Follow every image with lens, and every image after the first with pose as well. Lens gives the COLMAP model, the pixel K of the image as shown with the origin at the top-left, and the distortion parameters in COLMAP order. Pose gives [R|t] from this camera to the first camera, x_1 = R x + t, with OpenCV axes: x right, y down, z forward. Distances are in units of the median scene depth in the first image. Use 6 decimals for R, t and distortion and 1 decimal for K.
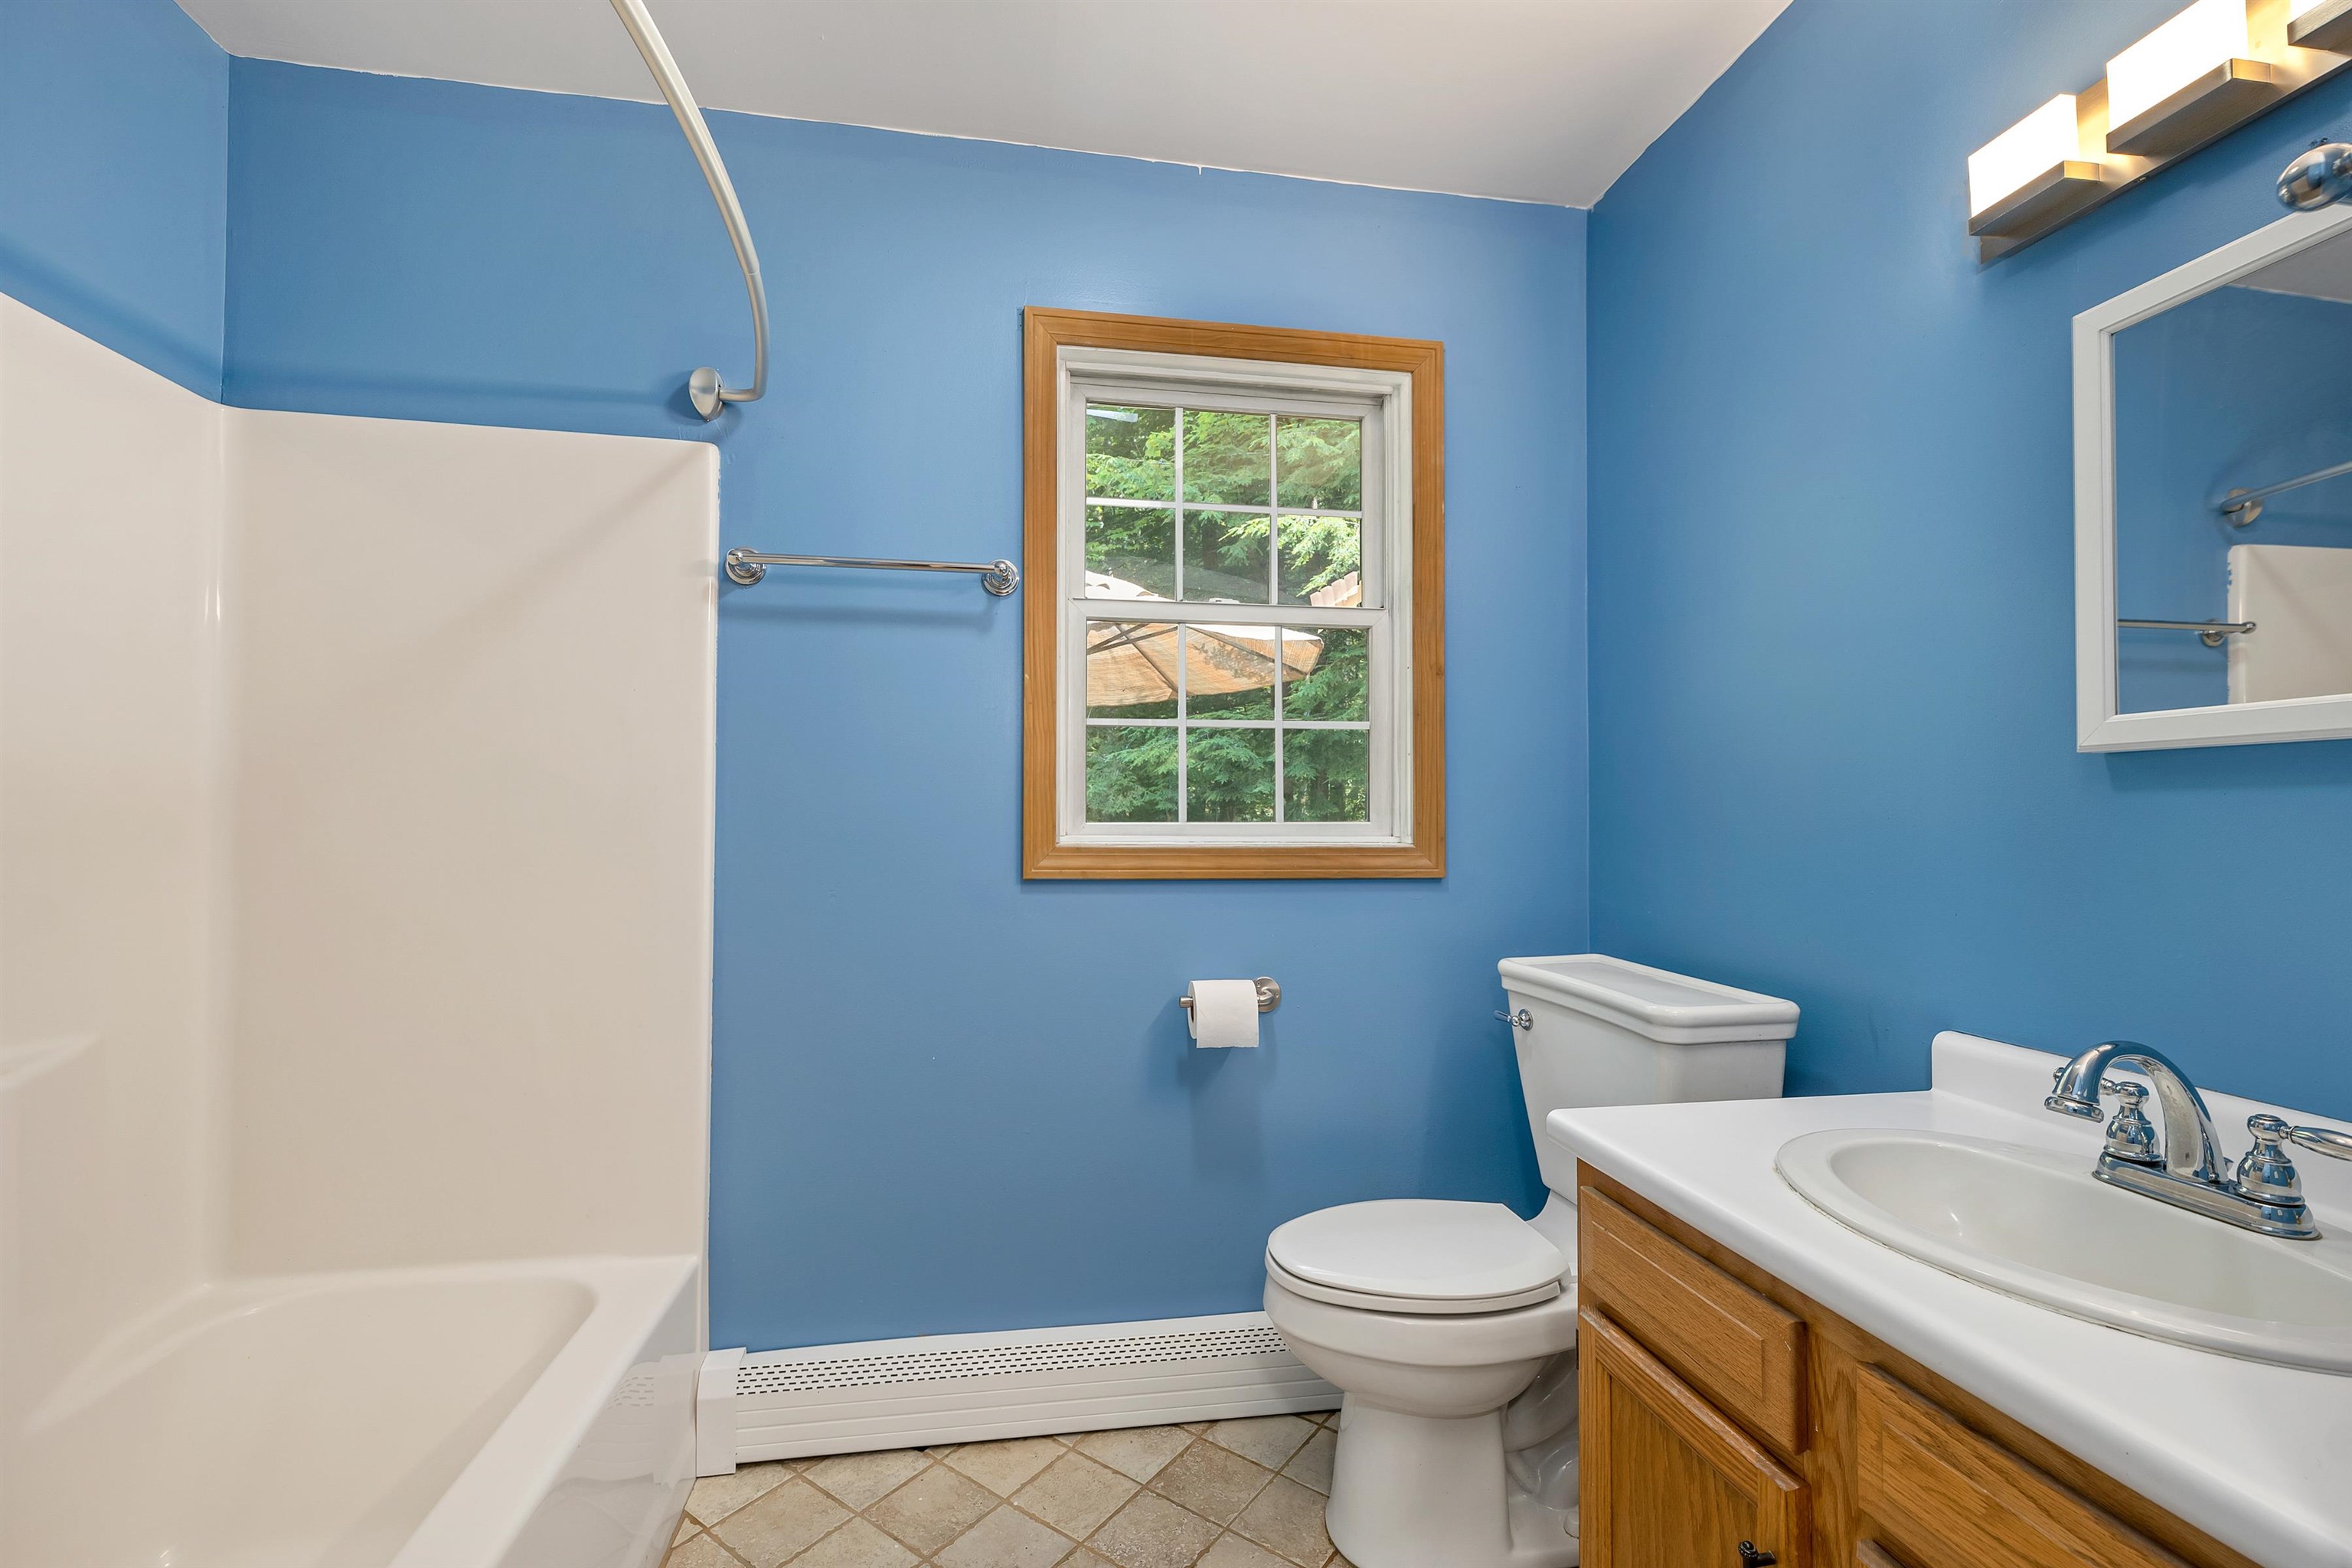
lens RADIAL K [[972.7, 0, 1174.4], [0, 972.7, 802.6], [0, 0, 1]] dist [0.000685, 0.000044]
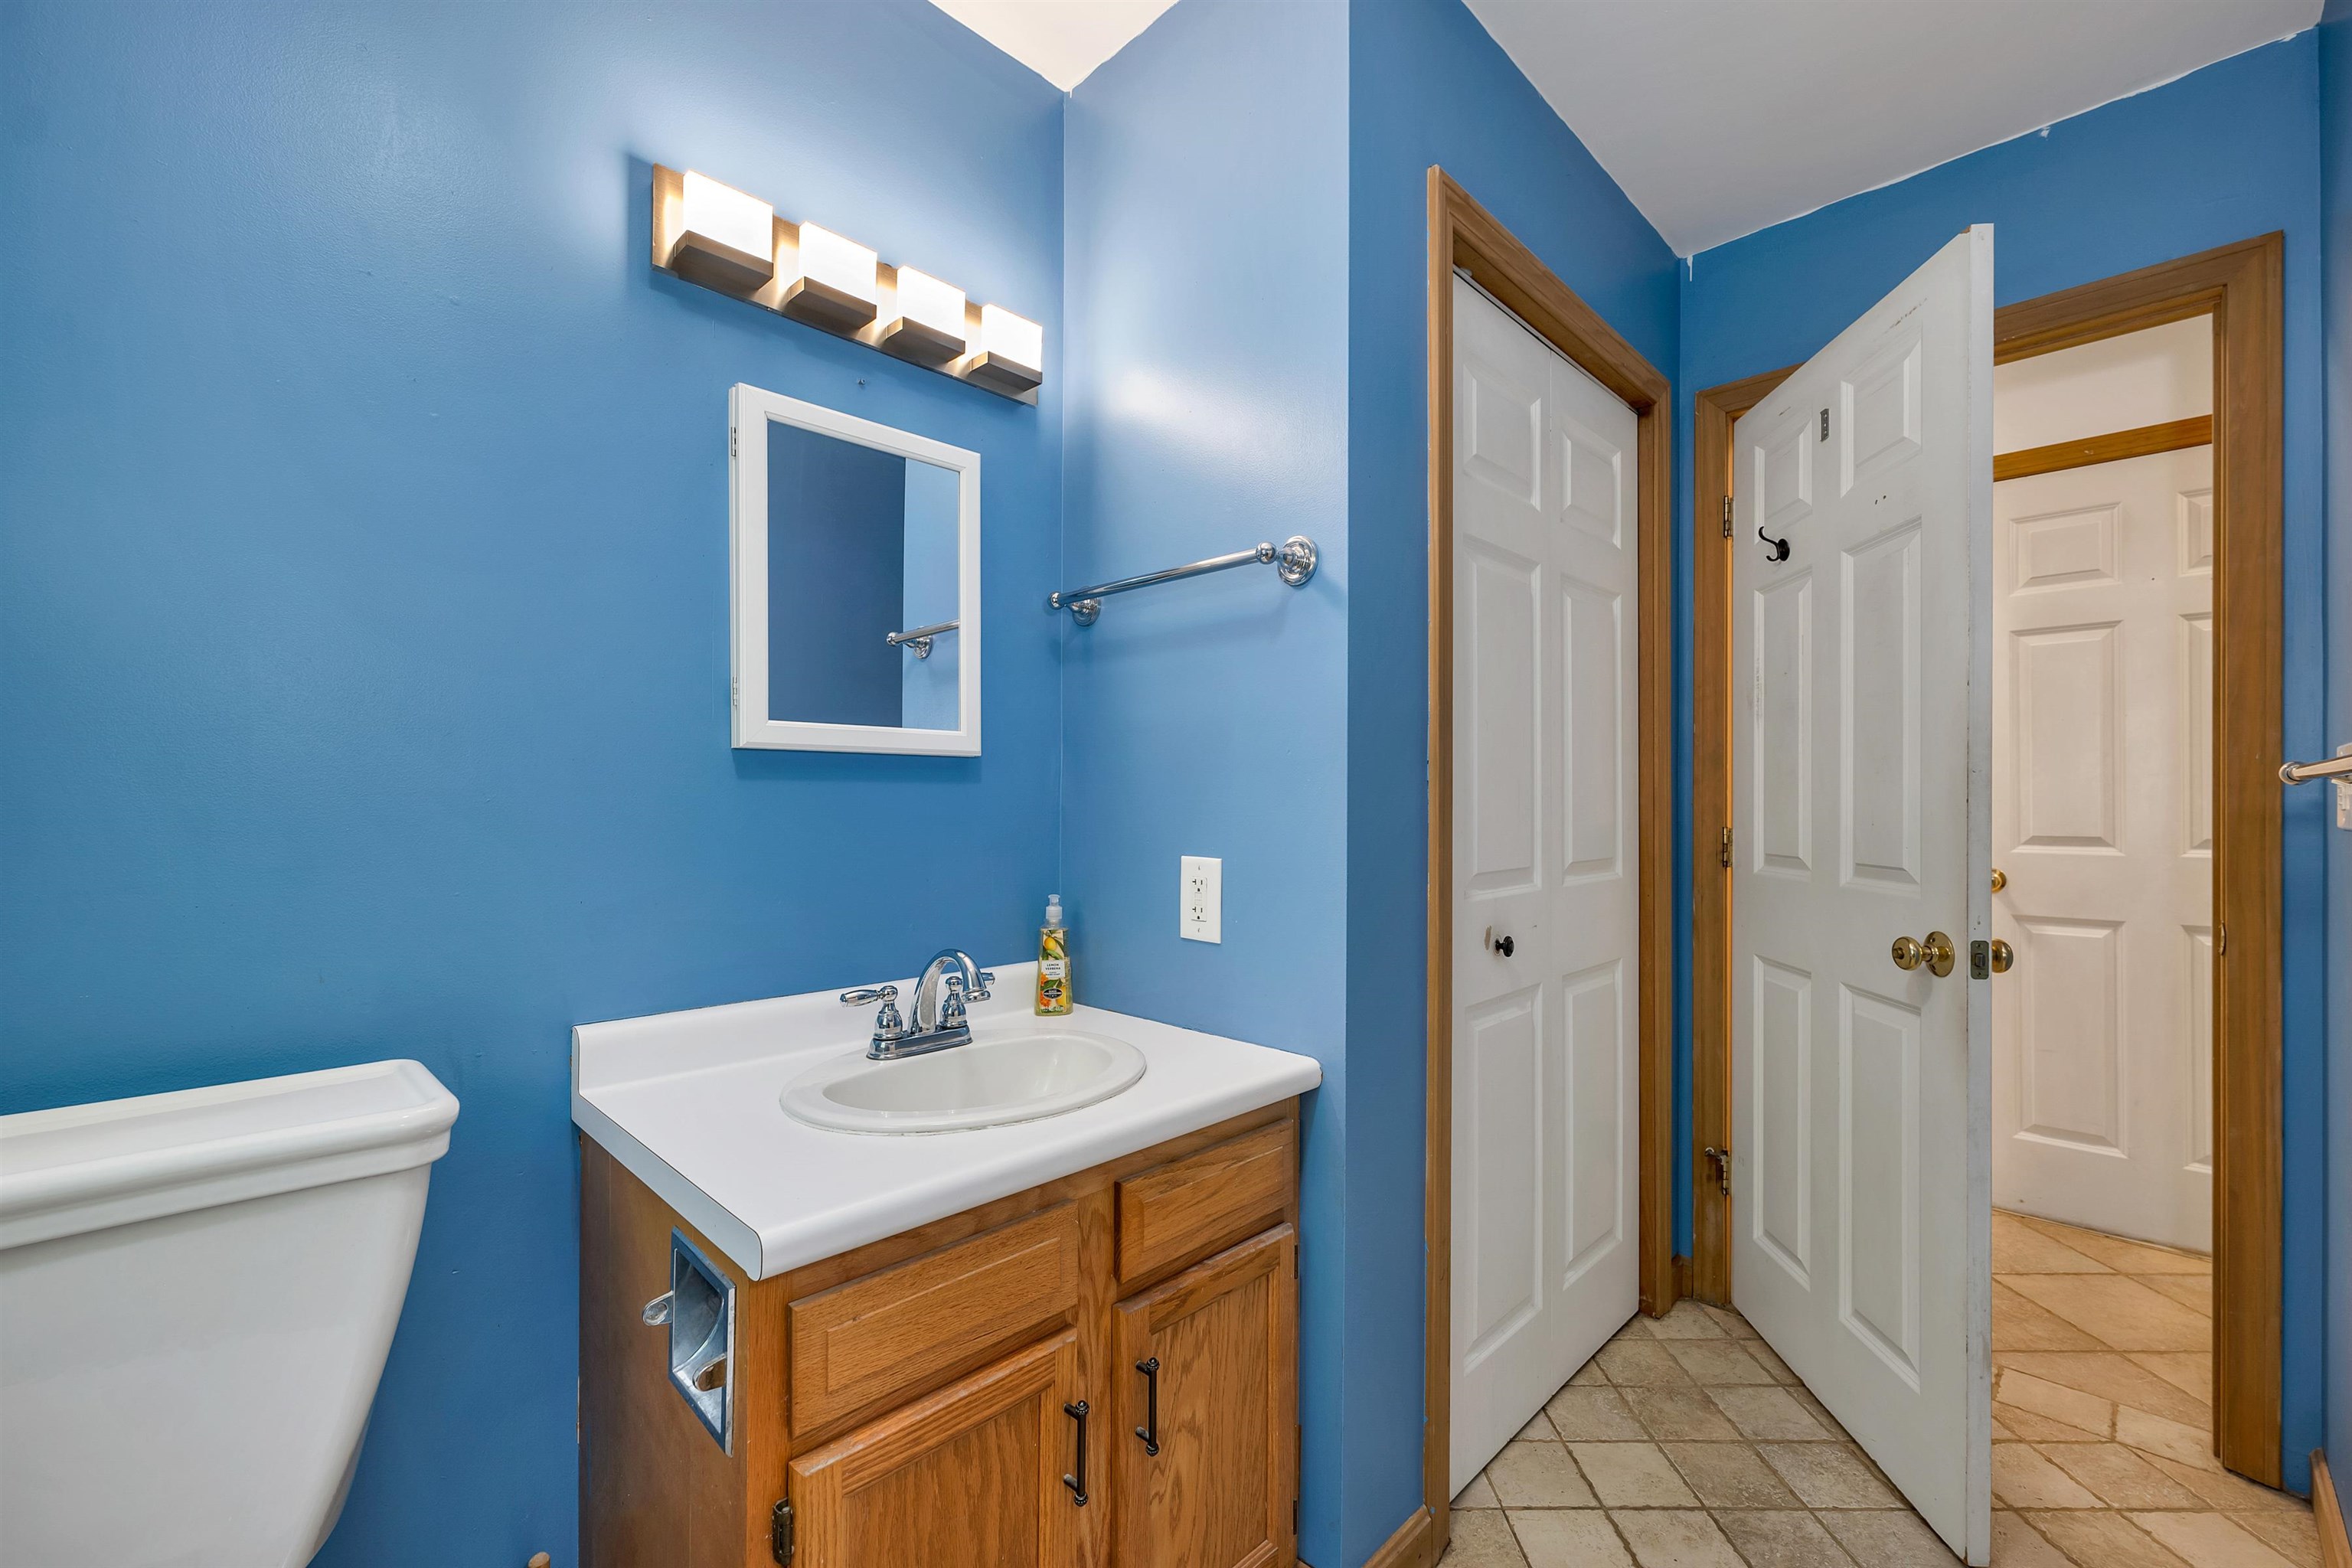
lens RADIAL K [[972.7, 0, 1173.4], [0, 972.7, 792.2], [0, 0, 1]] dist [0.000685, 0.000044]
pose [[-0.588896, 0.005252, 0.808192, -0.415439], [-0.020937, 0.999544, -0.021751, 0.020891], [-0.807938, -0.029730, -0.588518, 1.466998]]
